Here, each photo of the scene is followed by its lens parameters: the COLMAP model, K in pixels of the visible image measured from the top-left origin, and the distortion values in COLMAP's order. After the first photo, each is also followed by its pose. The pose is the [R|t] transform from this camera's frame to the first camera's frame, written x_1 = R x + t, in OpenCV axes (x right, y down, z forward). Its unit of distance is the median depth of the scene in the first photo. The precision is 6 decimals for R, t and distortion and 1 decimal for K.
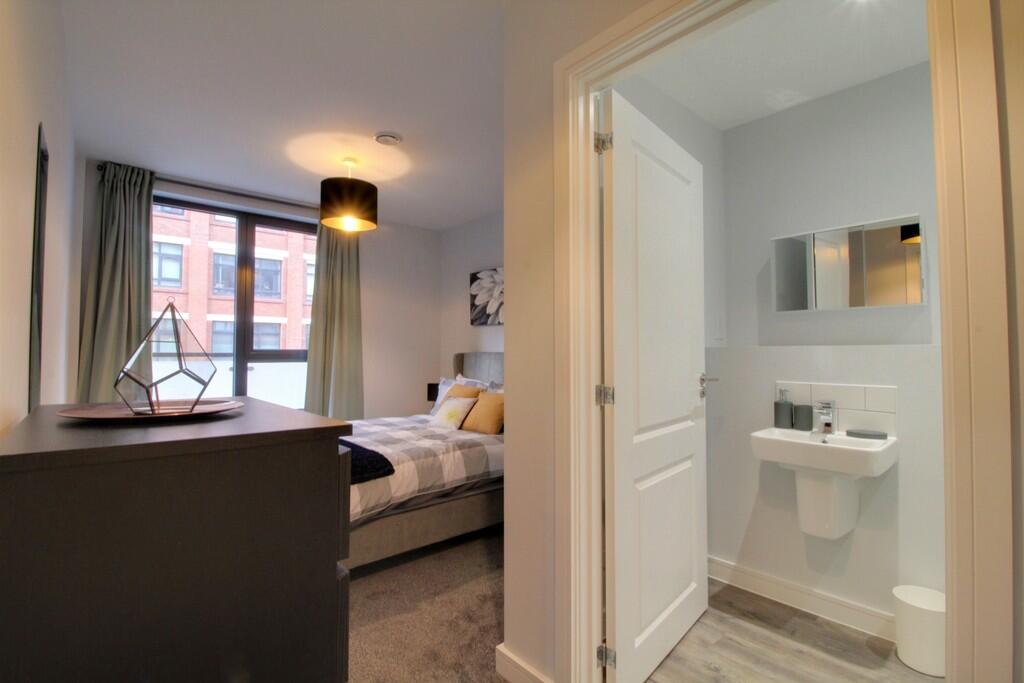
lens RADIAL K [[487.2, 0, 509.7], [0, 487.2, 337.3], [0, 0, 1]] dist [-0.003539, -0.000104]
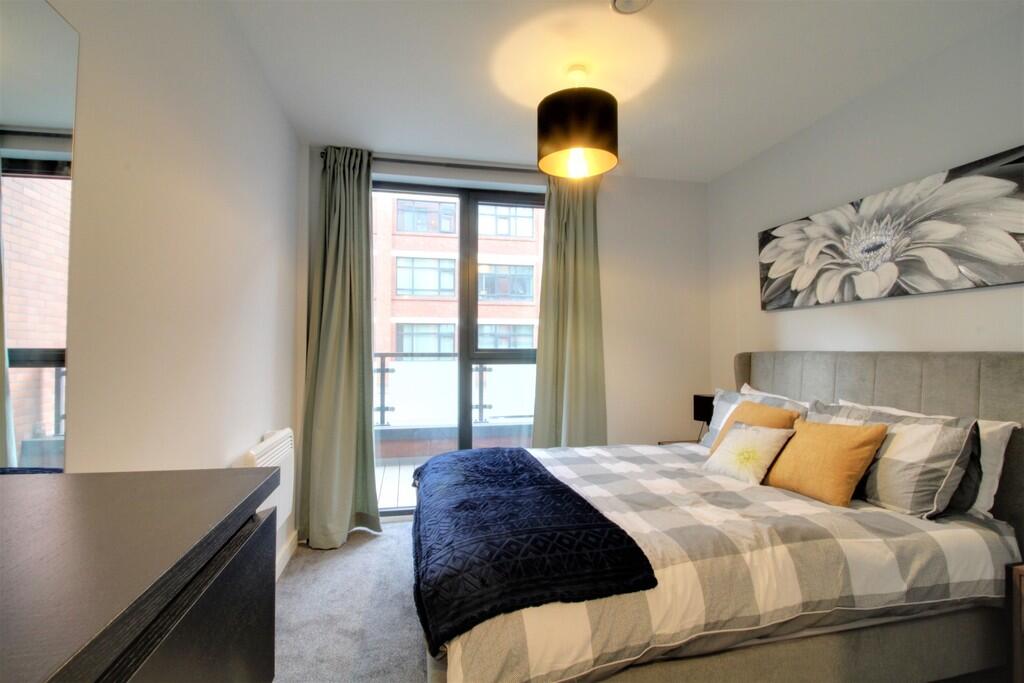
lens RADIAL K [[487.2, 0, 509.7], [0, 487.2, 337.3], [0, 0, 1]] dist [-0.003539, -0.000104]
pose [[0.878890, -0.017692, -0.476697, -0.083590], [0.018164, 0.999828, -0.003619, 0.009950], [0.476679, -0.005478, 0.879060, 0.321667]]
